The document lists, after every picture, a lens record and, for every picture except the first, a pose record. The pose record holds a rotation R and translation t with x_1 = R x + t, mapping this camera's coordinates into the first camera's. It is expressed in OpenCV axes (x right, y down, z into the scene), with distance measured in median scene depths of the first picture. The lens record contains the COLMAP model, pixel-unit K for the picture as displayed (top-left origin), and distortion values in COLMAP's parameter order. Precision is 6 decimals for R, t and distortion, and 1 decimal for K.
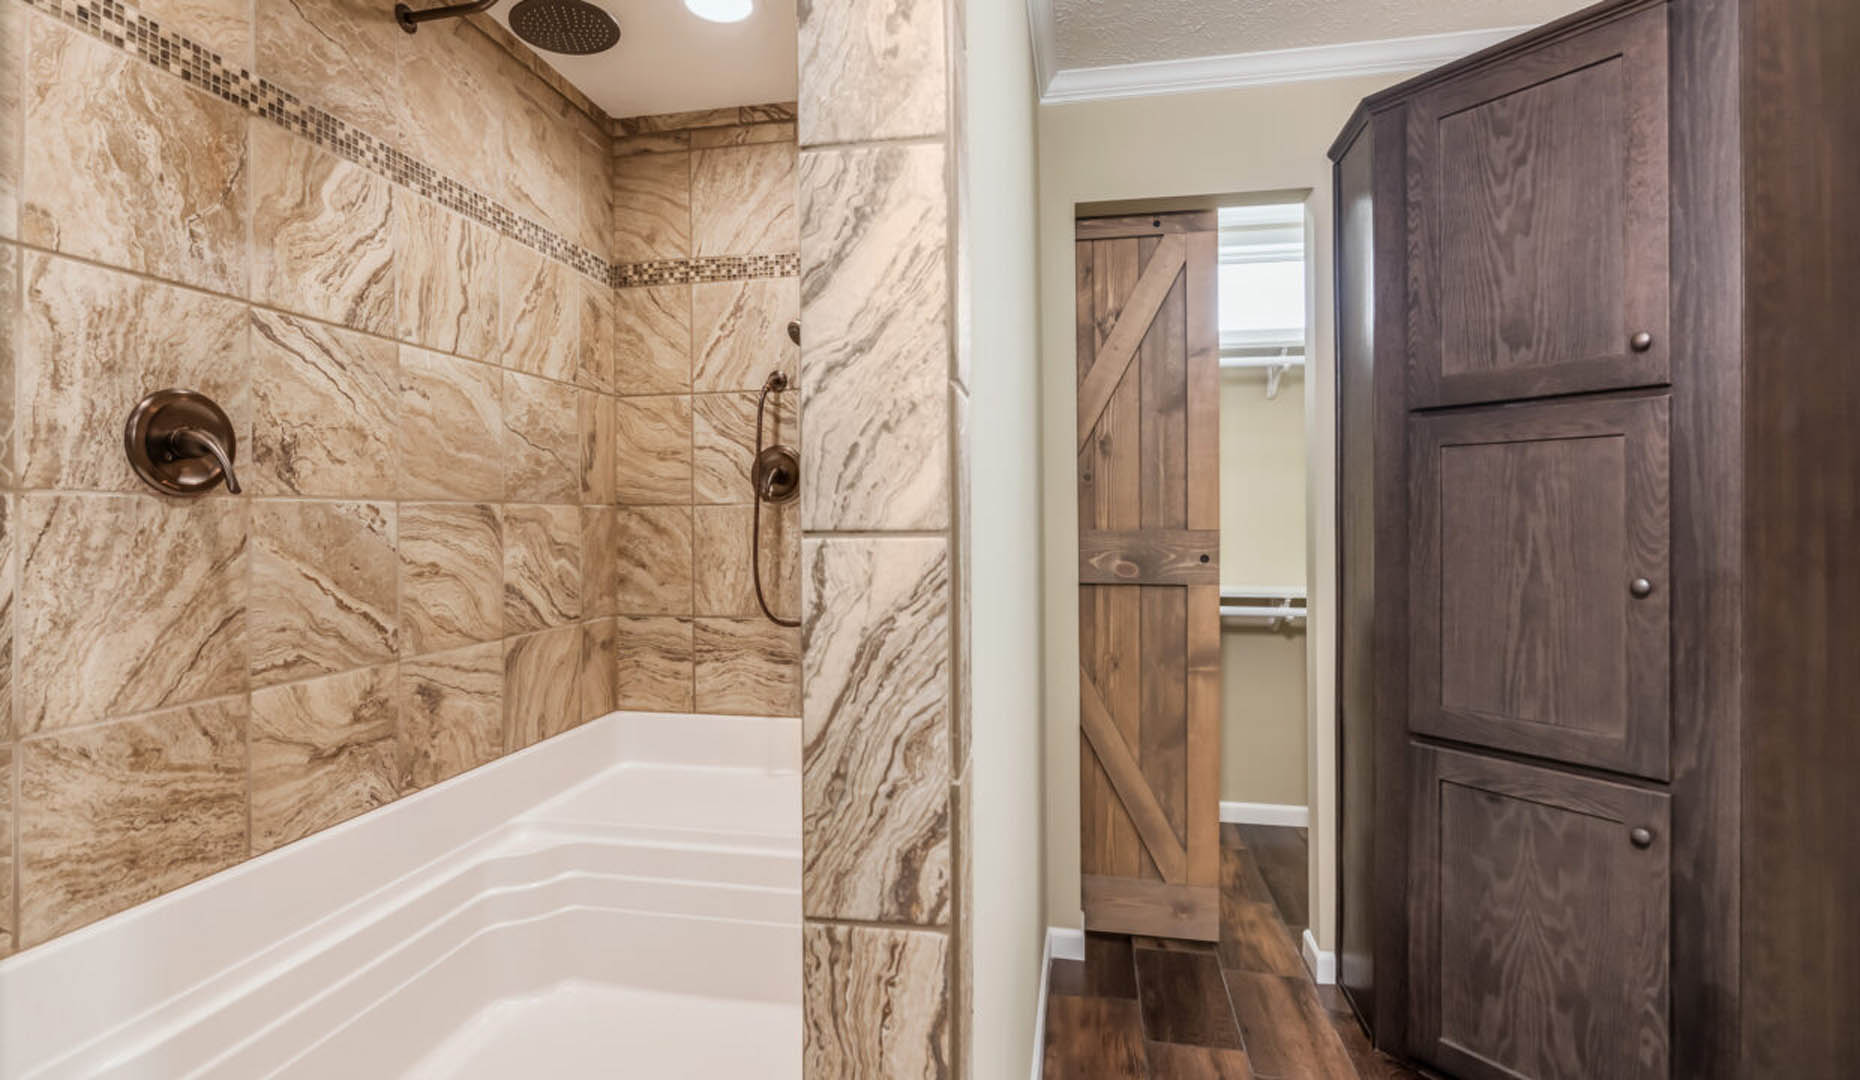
lens RADIAL K [[872.7, 0, 906.5], [0, 872.7, 540.2], [0, 0, 1]] dist [-0.016852, 0.000483]
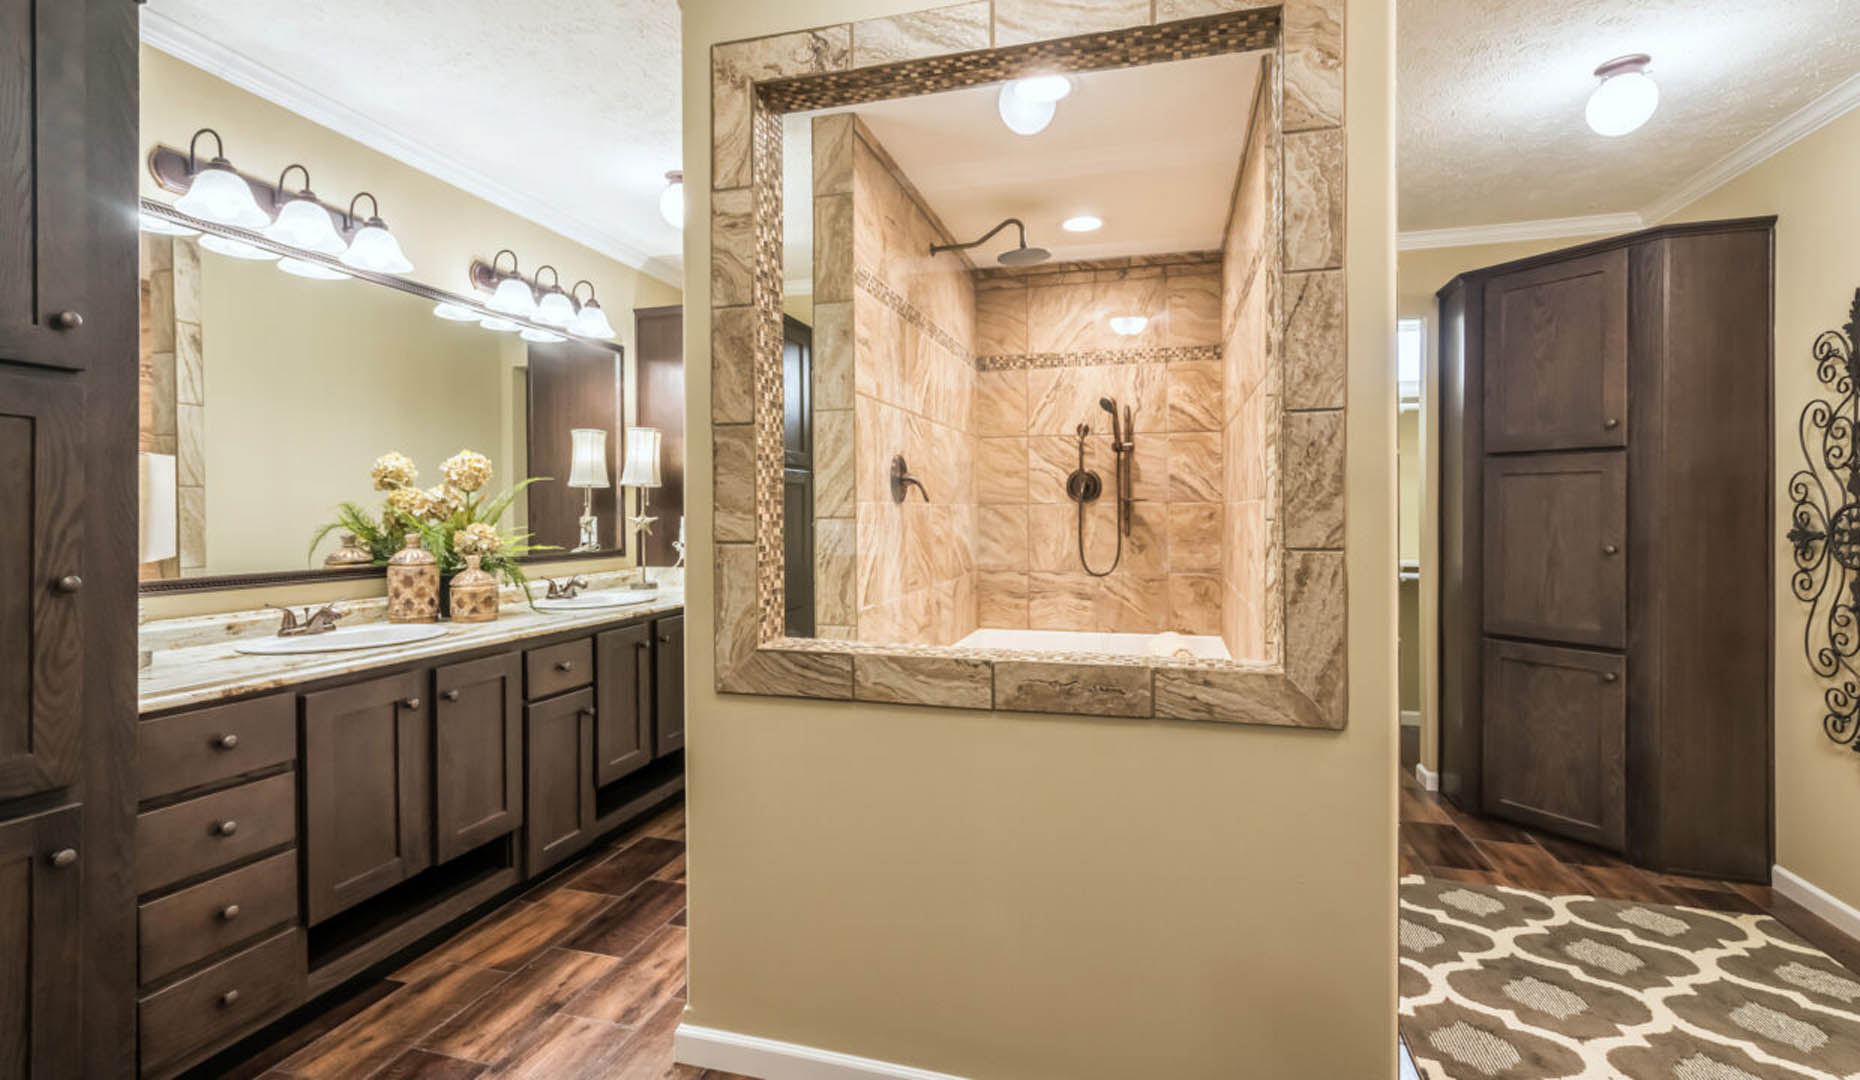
lens RADIAL K [[838.0, 0, 934.8], [0, 838.0, 531.2], [0, 0, 1]] dist [0.024933, -0.000057]
pose [[0.997881, 0.004975, -0.064879, -0.321640], [-0.004925, 0.999987, 0.000920, 0.010583], [0.064883, -0.000598, 0.997893, -0.602578]]
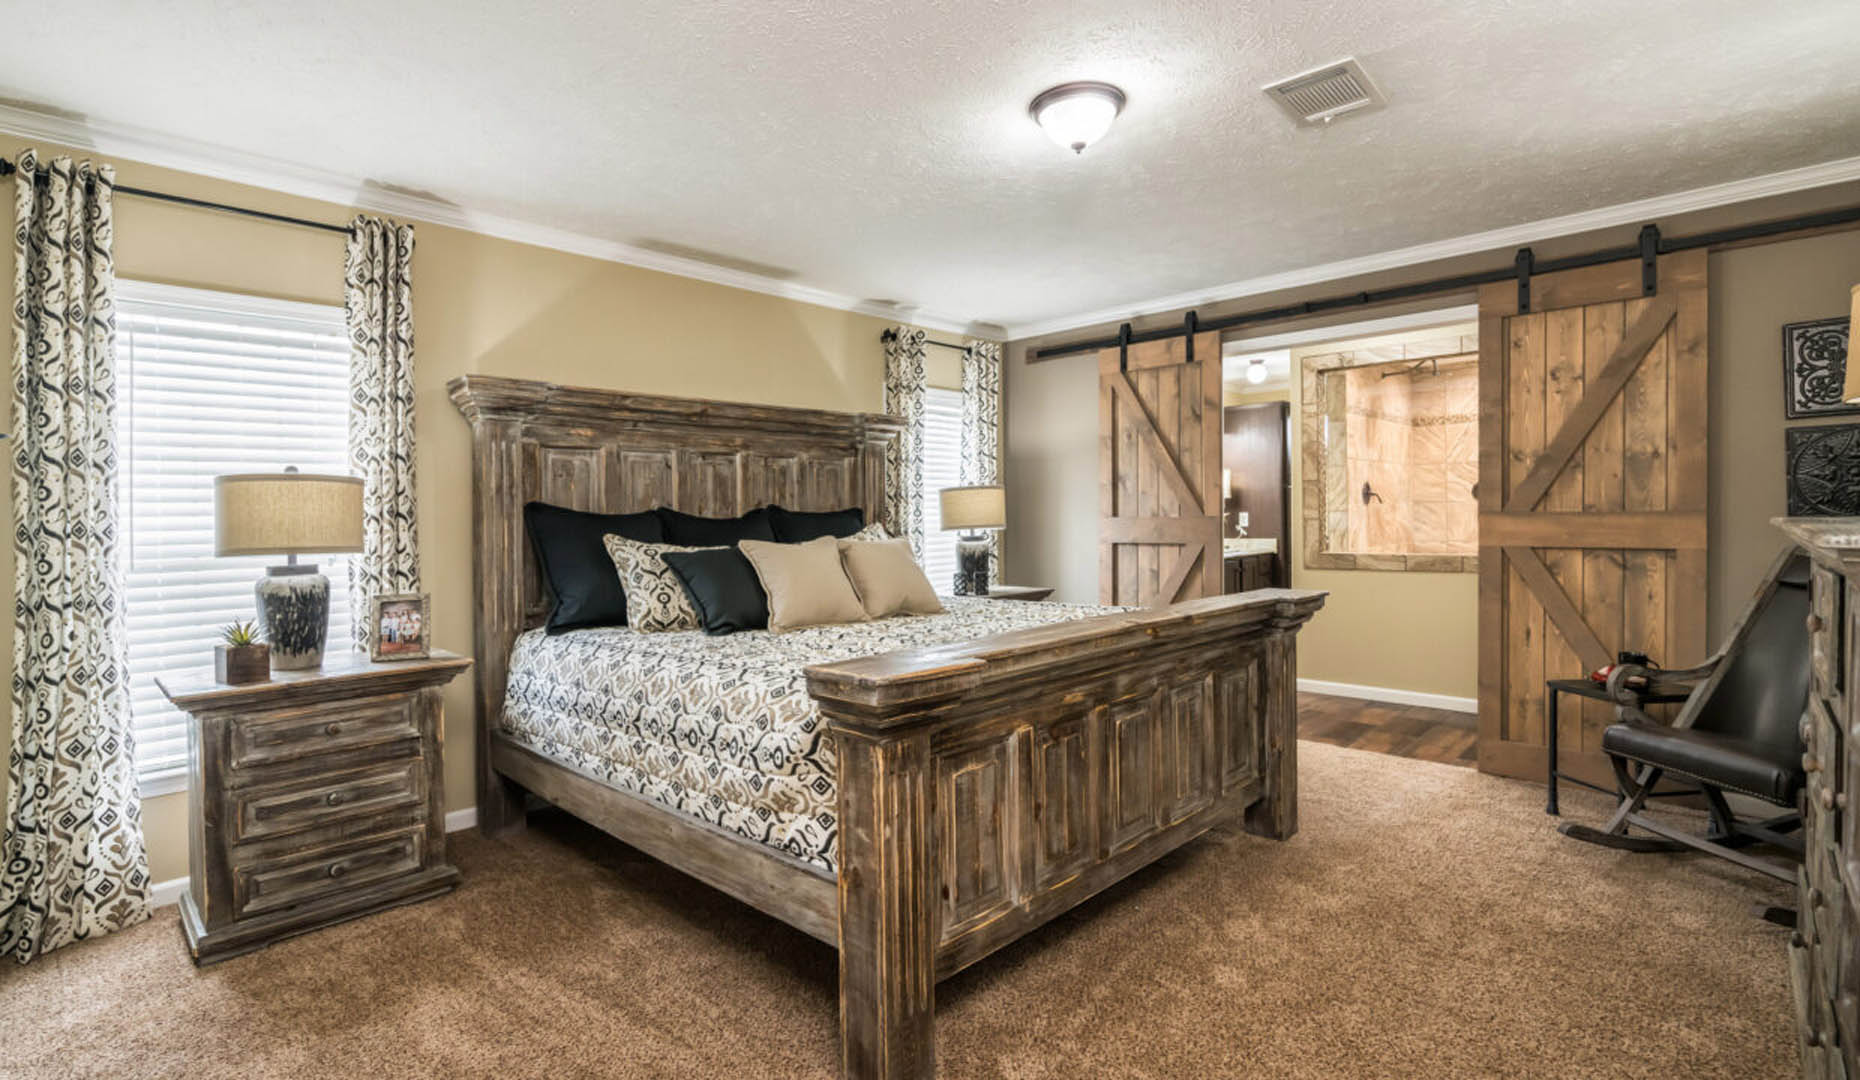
lens RADIAL K [[872.7, 0, 906.5], [0, 872.7, 540.2], [0, 0, 1]] dist [-0.016852, 0.000483]
pose [[0.840977, 0.001781, -0.541068, -0.198168], [0.003527, 0.999955, 0.008774, 0.053300], [0.541060, -0.009287, 0.840933, -2.372693]]
